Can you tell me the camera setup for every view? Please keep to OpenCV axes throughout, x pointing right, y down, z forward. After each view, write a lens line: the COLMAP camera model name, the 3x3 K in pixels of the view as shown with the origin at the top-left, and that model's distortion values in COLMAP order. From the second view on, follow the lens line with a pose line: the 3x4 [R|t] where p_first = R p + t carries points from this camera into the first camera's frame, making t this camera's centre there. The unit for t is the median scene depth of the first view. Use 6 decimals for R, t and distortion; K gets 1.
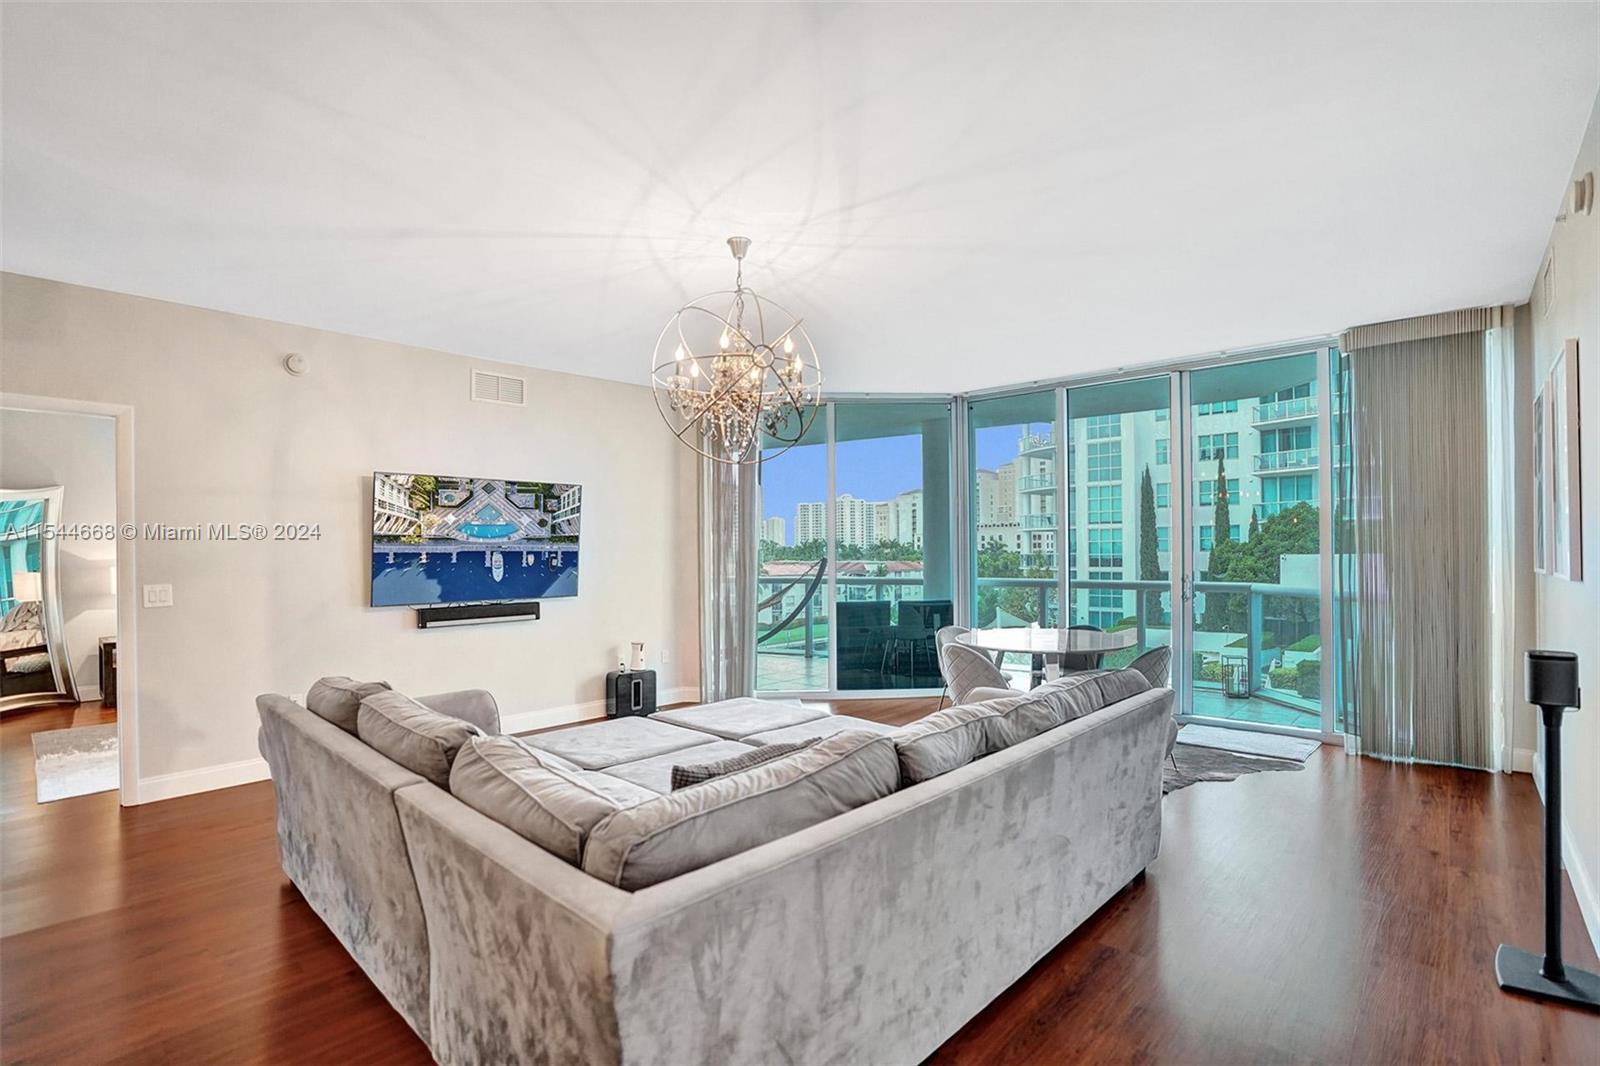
lens RADIAL K [[752.2, 0, 797.9], [0, 752.2, 531.6], [0, 0, 1]] dist [-0.064137, 0.026195]
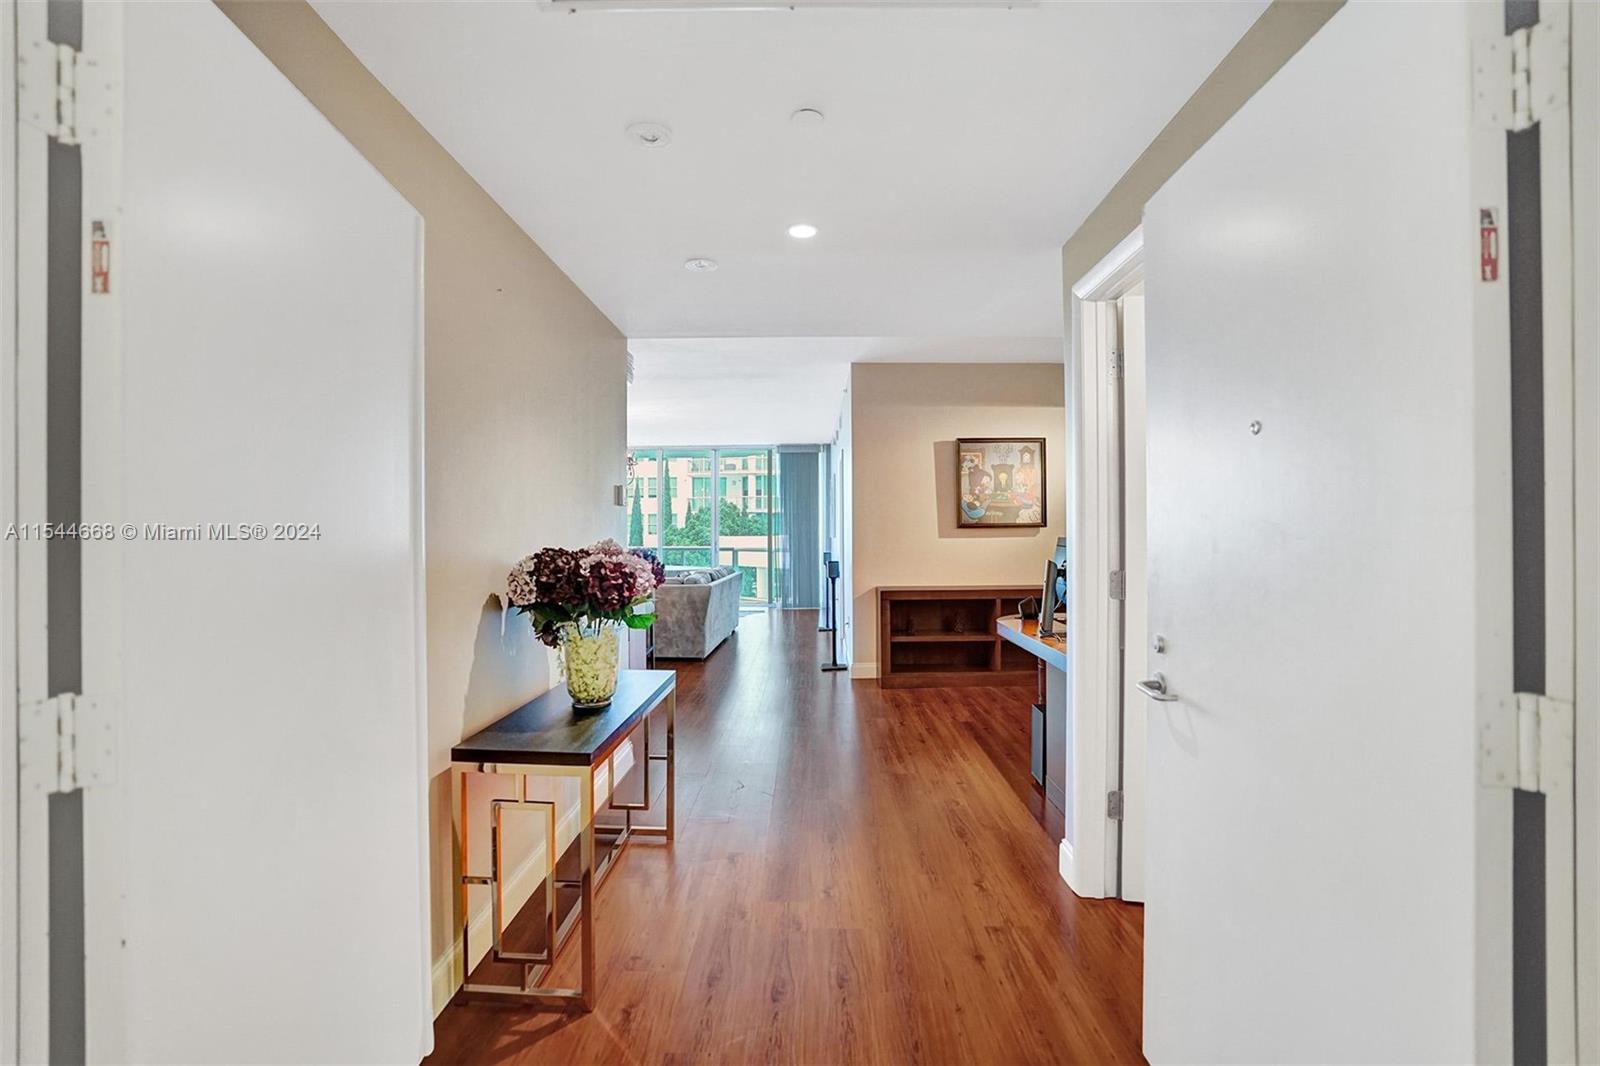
lens RADIAL K [[763.2, 0, 821.3], [0, 763.2, 527.5], [0, 0, 1]] dist [-0.025232, 0.000942]
pose [[0.730769, 0.008705, 0.682570, -0.869588], [-0.019224, 0.999785, 0.007831, -0.005548], [-0.682354, -0.018844, 0.730779, -0.947091]]
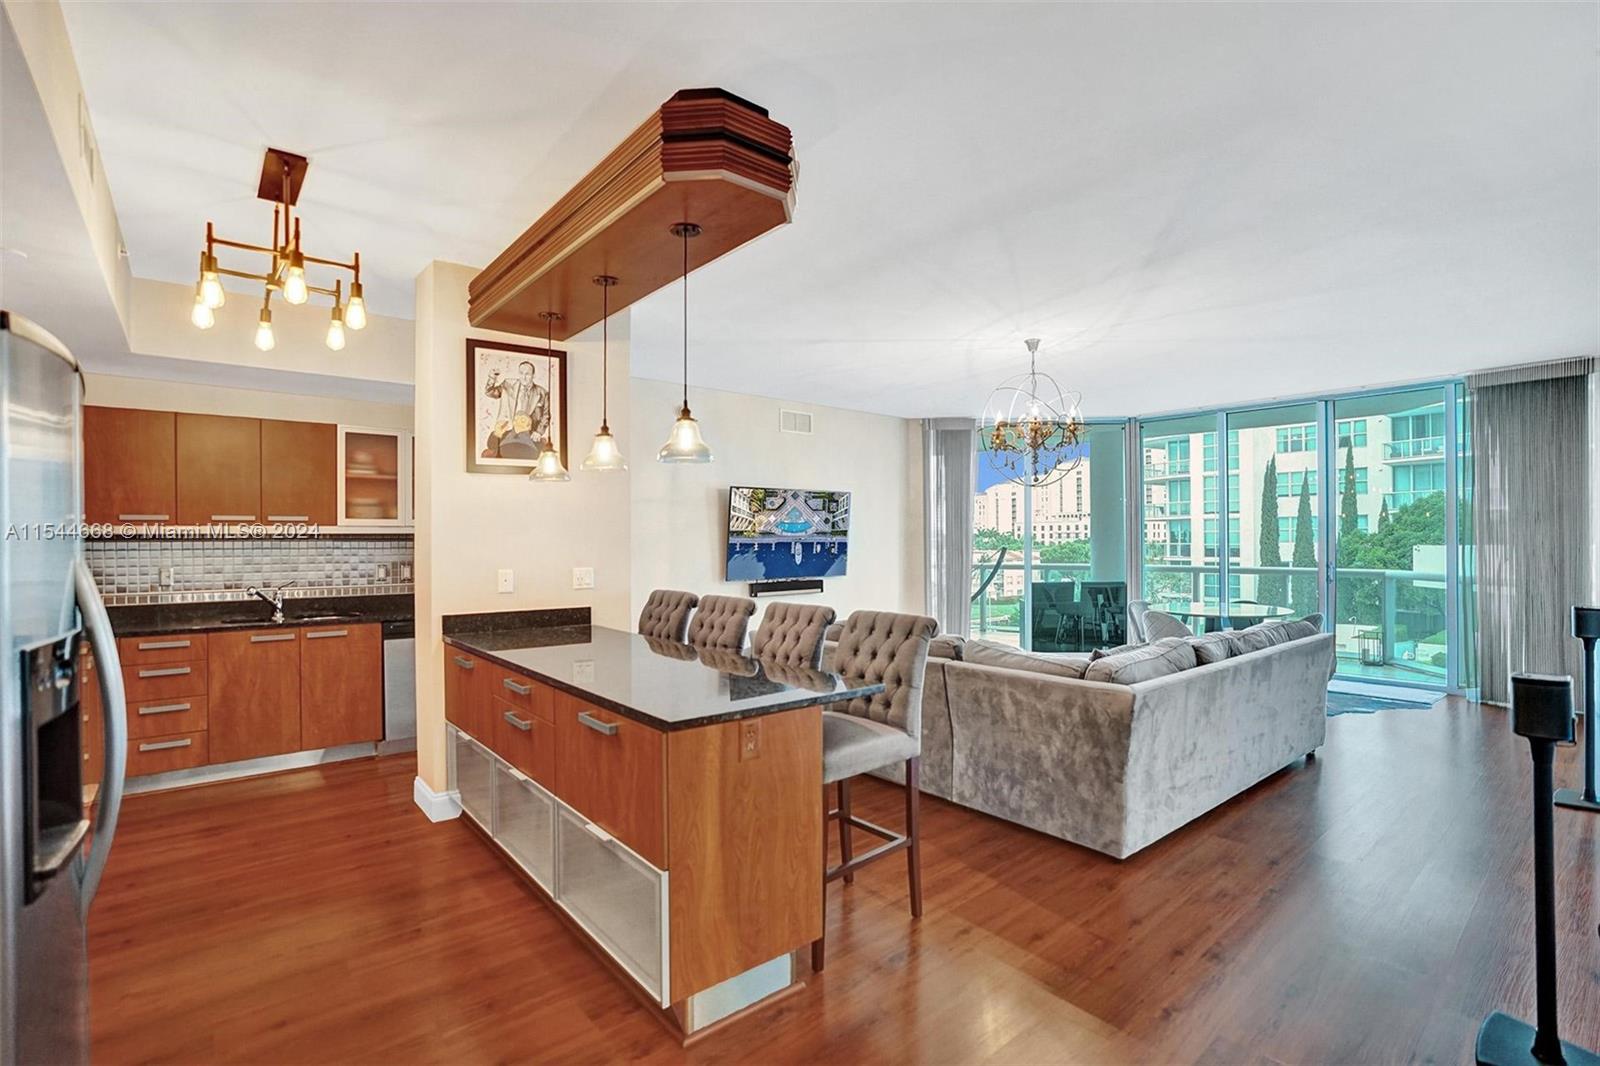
lens RADIAL K [[751.8, 0, 801.9], [0, 751.8, 533.1], [0, 0, 1]] dist [-0.062356, 0.026841]
pose [[0.993097, 0.001519, -0.117285, -0.230475], [0.000468, 0.999857, 0.016912, -0.012818], [0.117294, -0.016850, 0.992954, -0.355535]]
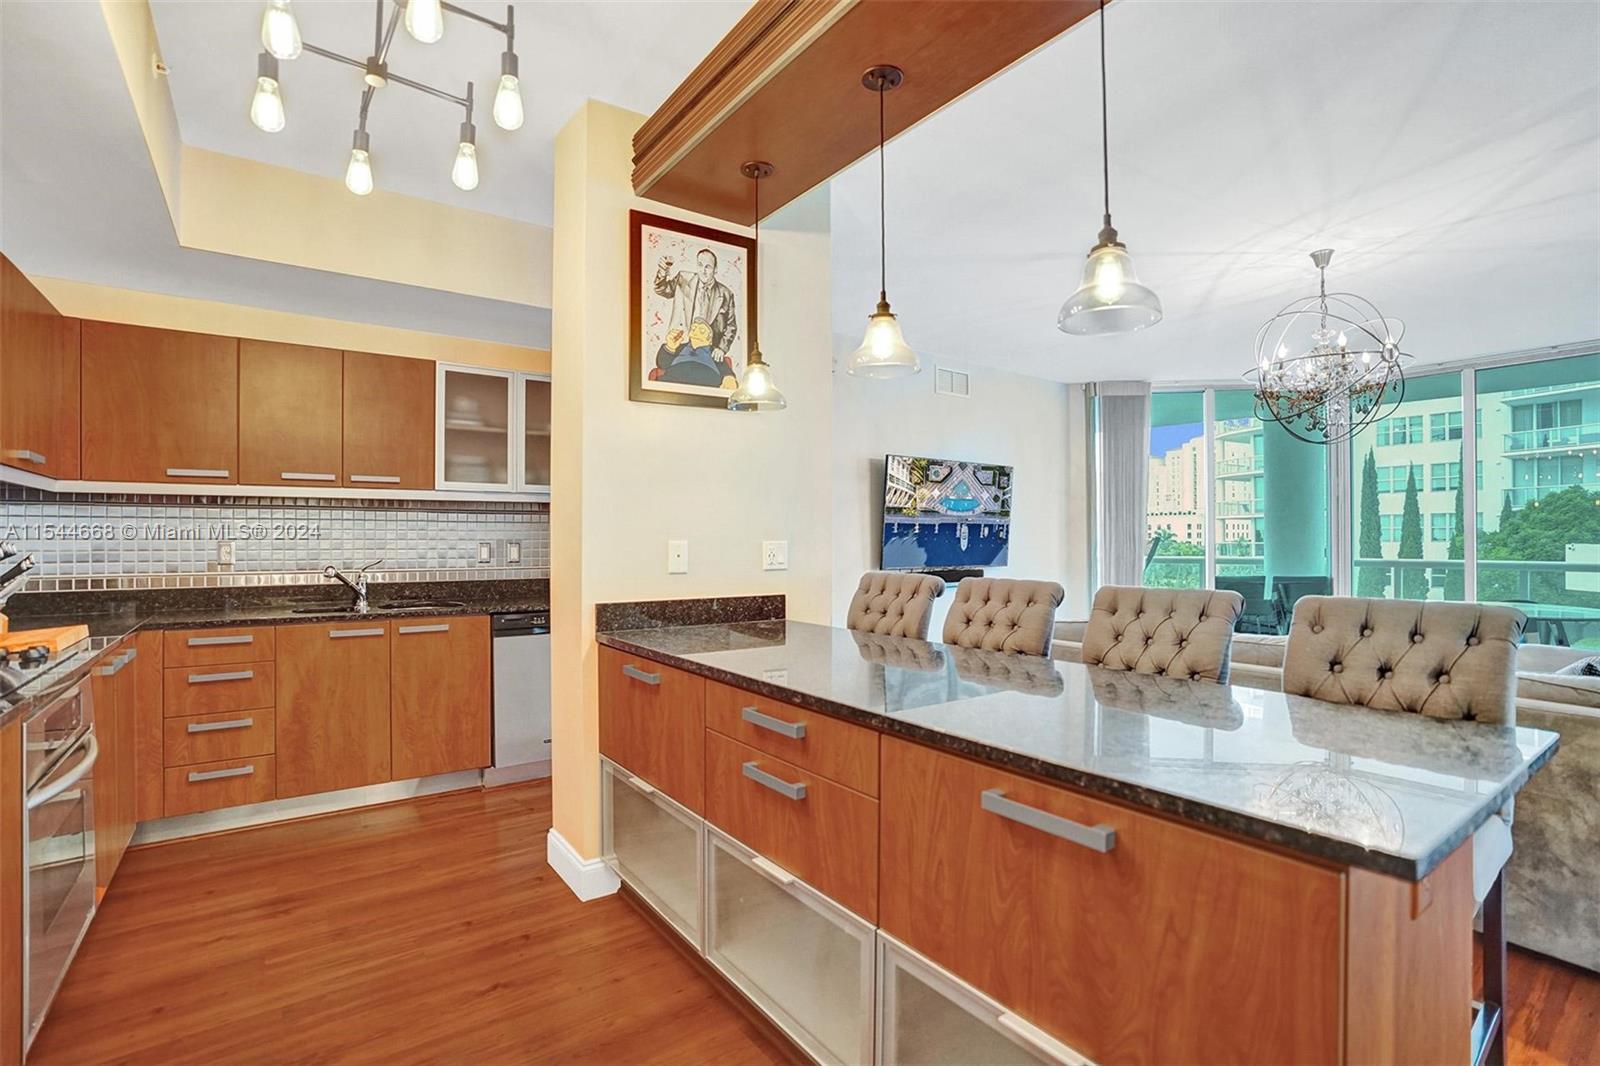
lens RADIAL K [[752.2, 0, 797.9], [0, 752.2, 531.6], [0, 0, 1]] dist [-0.064137, 0.026195]
pose [[0.982263, 0.005207, -0.187436, -0.427417], [-0.002332, 0.999876, 0.015556, 0.021073], [0.187493, -0.014843, 0.982154, -0.158696]]
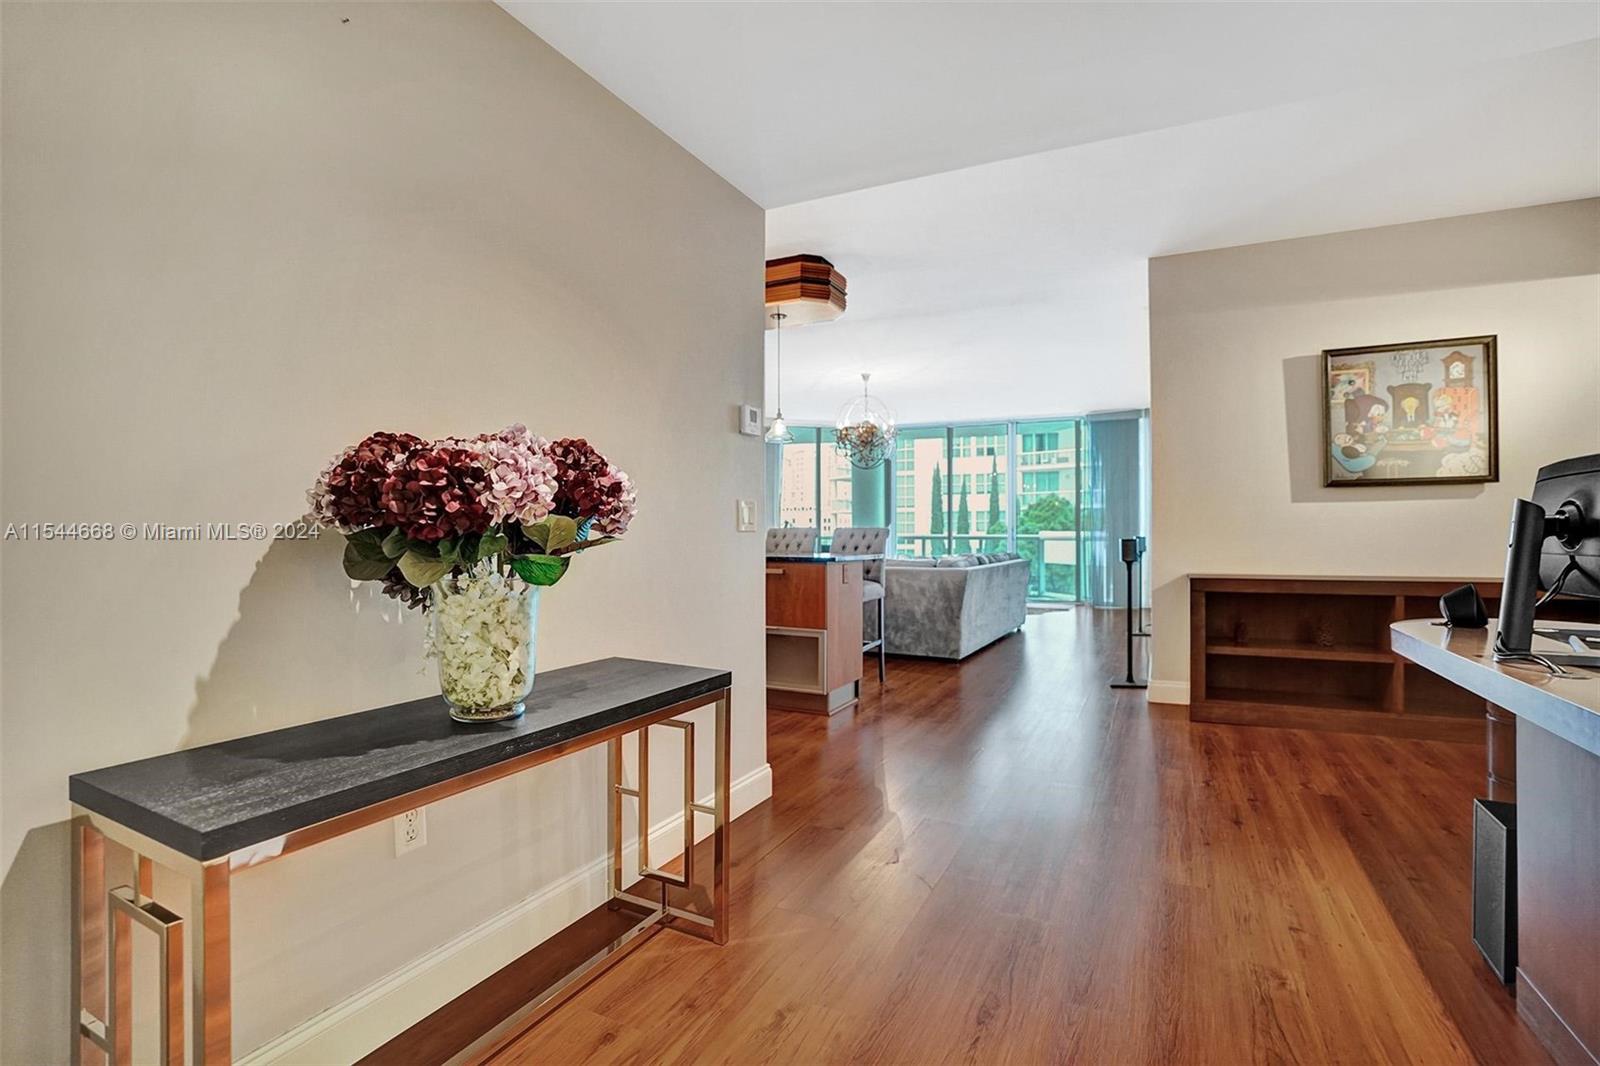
lens RADIAL K [[752.2, 0, 797.9], [0, 752.2, 531.6], [0, 0, 1]] dist [-0.064137, 0.026195]
pose [[0.960898, 0.005989, 0.276838, -0.603478], [-0.011913, 0.999735, 0.019719, 0.041674], [-0.276646, -0.022246, 0.960714, -0.778861]]
